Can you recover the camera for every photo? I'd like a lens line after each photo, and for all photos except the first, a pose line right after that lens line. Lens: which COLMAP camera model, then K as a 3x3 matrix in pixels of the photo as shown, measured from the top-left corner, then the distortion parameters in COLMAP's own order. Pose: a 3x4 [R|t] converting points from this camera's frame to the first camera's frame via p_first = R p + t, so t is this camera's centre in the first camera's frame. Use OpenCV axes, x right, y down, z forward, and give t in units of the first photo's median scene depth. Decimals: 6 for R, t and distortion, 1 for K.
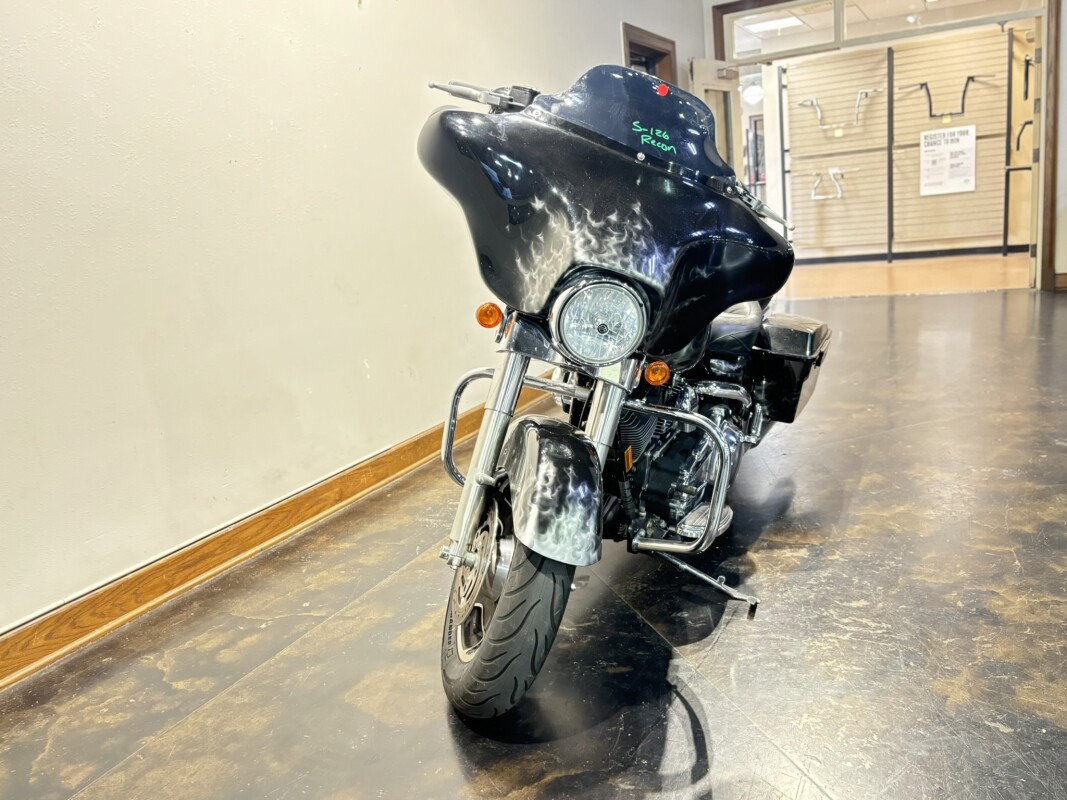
lens RADIAL K [[873.4, 0, 540.9], [0, 873.4, 400.5], [0, 0, 1]] dist [0.036531, -0.035776]
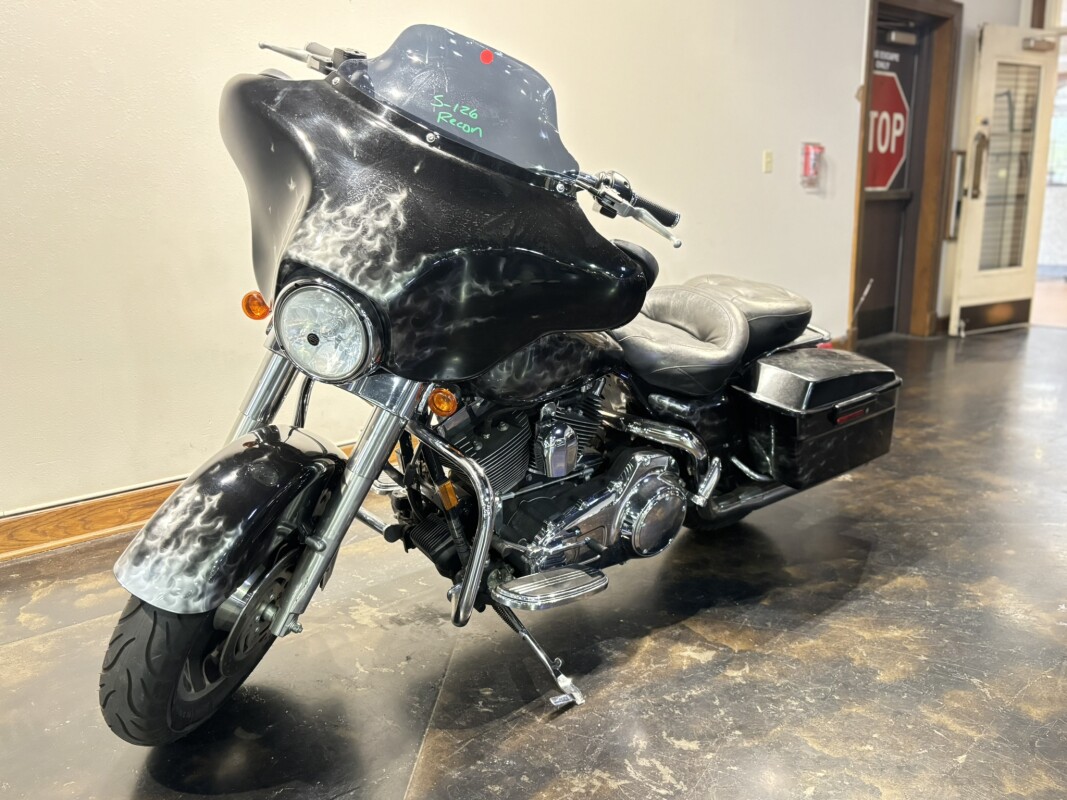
lens RADIAL K [[873.4, 0, 538.0], [0, 873.4, 393.3], [0, 0, 1]] dist [0.036531, -0.035776]
pose [[0.914647, 0.166872, -0.368205, 0.148076], [-0.157131, 0.985959, 0.056516, -0.028692], [0.372466, 0.006164, 0.928025, 0.076463]]
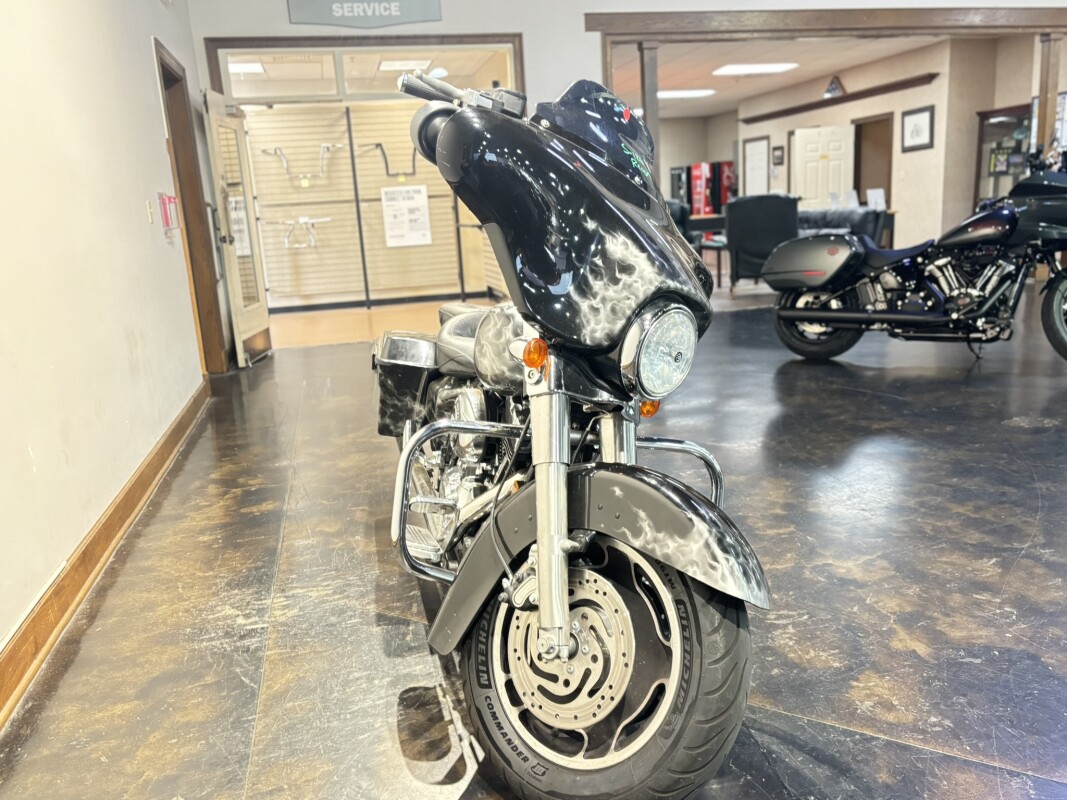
lens RADIAL K [[873.4, 0, 543.1], [0, 873.4, 401.3], [0, 0, 1]] dist [0.036531, -0.035776]
pose [[0.769071, -0.088872, 0.632955, -0.161457], [0.125161, 0.992054, -0.012784, -0.010724], [-0.626790, 0.089053, 0.774083, 0.094163]]
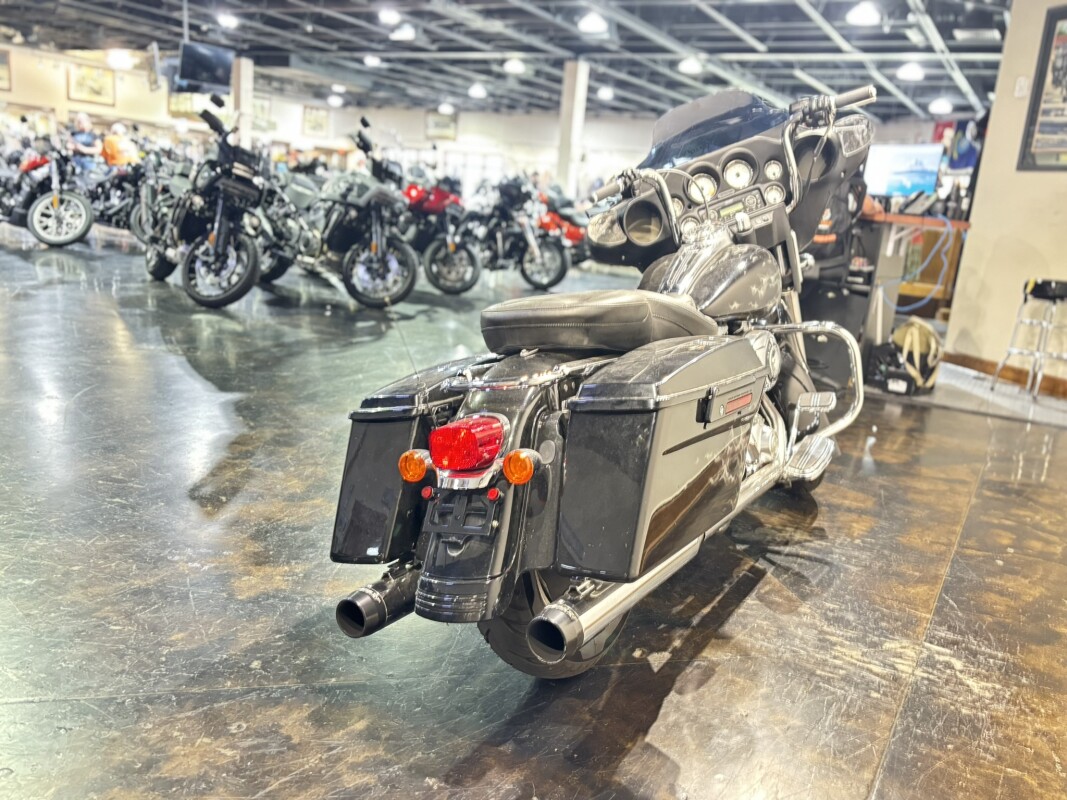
lens RADIAL K [[873.4, 0, 535.8], [0, 873.4, 405.8], [0, 0, 1]] dist [0.036531, -0.035776]
pose [[-0.996995, -0.015306, 0.075945, 0.077602], [0.019178, 0.901017, 0.433359, -0.147880], [-0.075061, 0.433513, -0.898016, 0.683490]]
